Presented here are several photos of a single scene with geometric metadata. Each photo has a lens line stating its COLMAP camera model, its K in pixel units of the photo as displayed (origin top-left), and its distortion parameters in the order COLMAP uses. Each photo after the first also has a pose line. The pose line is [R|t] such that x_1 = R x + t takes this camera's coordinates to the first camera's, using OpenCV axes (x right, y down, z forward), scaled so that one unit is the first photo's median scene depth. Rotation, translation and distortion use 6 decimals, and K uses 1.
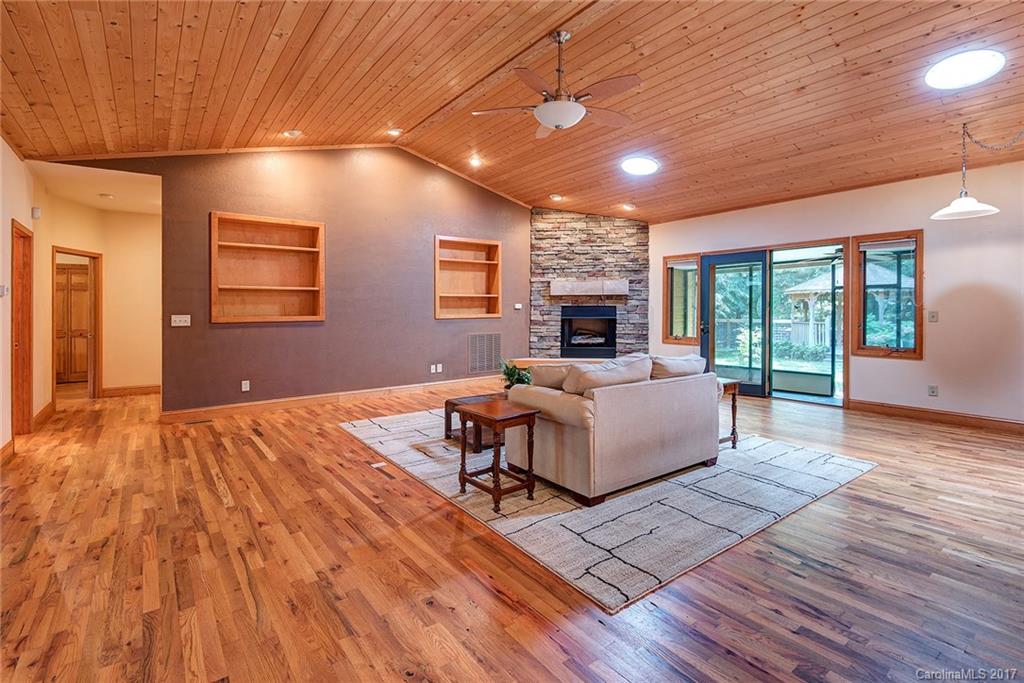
lens RADIAL K [[488.3, 0, 526.8], [0, 488.3, 312.5], [0, 0, 1]] dist [0.005176, 0.000056]
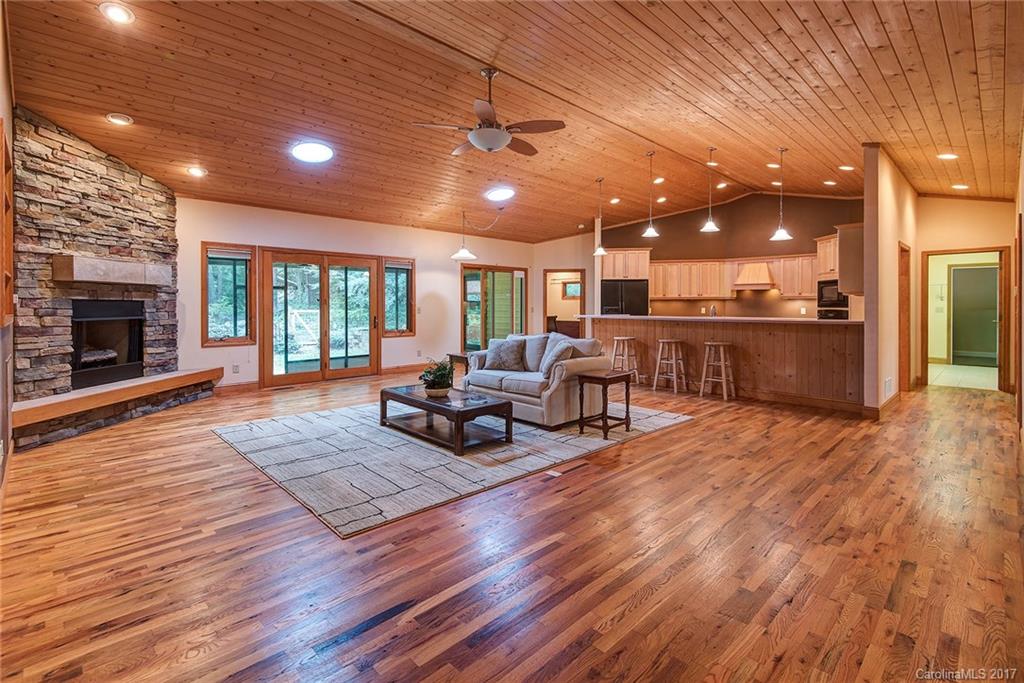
lens RADIAL K [[488.3, 0, 511.9], [0, 488.3, 306.3], [0, 0, 1]] dist [0.005176, 0.000056]
pose [[-0.128486, 0.001663, 0.991710, -0.567547], [0.012362, 0.999924, -0.000075, 0.000810], [-0.991634, 0.012250, -0.128497, 0.567276]]
